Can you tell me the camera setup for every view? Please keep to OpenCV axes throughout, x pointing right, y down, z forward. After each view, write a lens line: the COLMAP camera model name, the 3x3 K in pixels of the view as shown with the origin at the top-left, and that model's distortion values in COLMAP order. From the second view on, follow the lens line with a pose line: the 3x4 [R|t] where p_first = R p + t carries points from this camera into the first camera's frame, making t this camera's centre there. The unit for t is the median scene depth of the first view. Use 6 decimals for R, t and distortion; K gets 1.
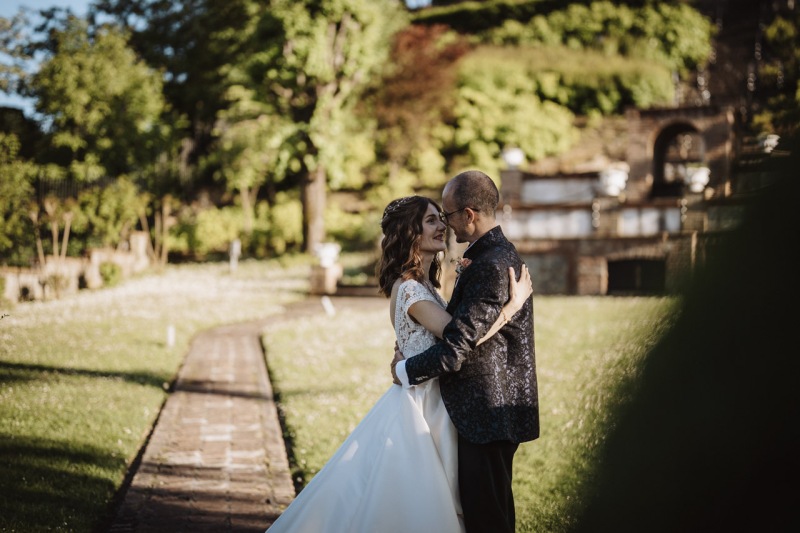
lens RADIAL K [[1158.9, 0, 388.9], [0, 1158.9, 264.5], [0, 0, 1]] dist [-0.154366, 1.097690]
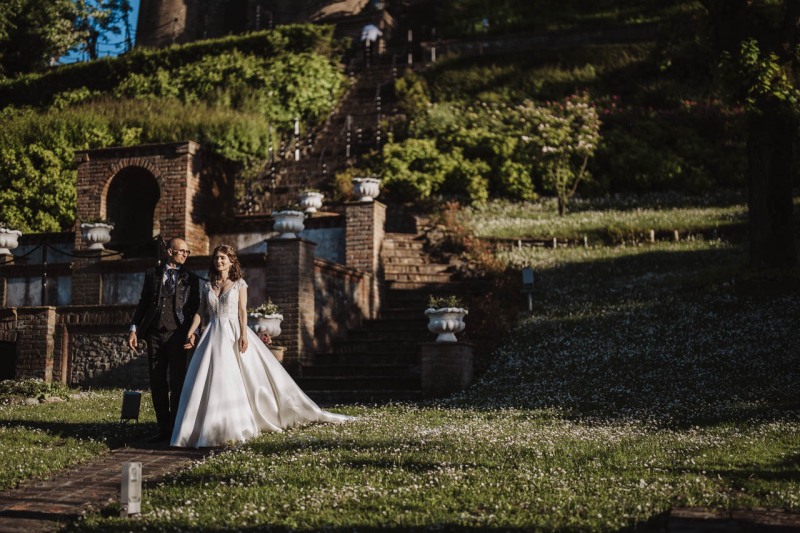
lens RADIAL K [[1158.9, 0, 388.9], [0, 1158.9, 264.5], [0, 0, 1]] dist [-0.154366, 1.097690]
pose [[0.995623, -0.005553, 0.093297, 0.255635], [0.012975, 0.996780, -0.079129, 0.005585], [-0.092558, 0.079993, 0.992489, 0.151874]]
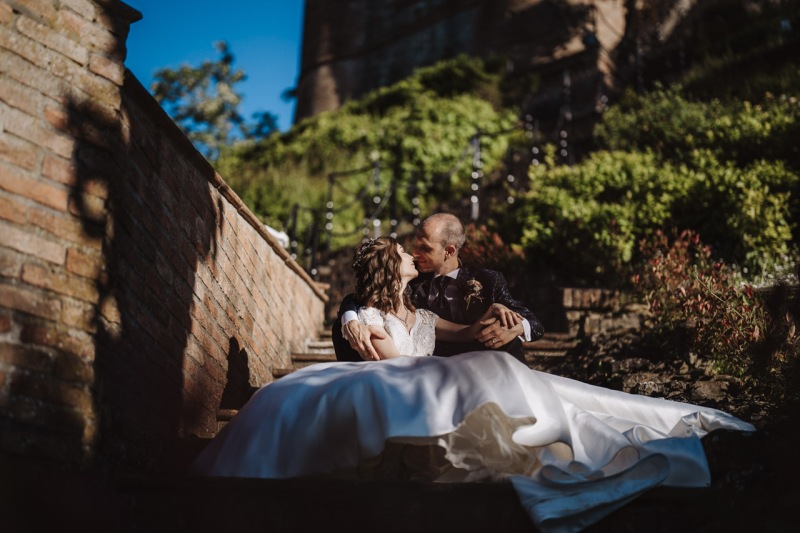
lens RADIAL K [[1158.9, 0, 388.9], [0, 1158.9, 264.5], [0, 0, 1]] dist [-0.154366, 1.097690]
pose [[0.982269, -0.054786, -0.179295, 0.344169], [0.001510, 0.958631, -0.284647, -0.016011], [0.187473, 0.279330, 0.941716, 0.612496]]
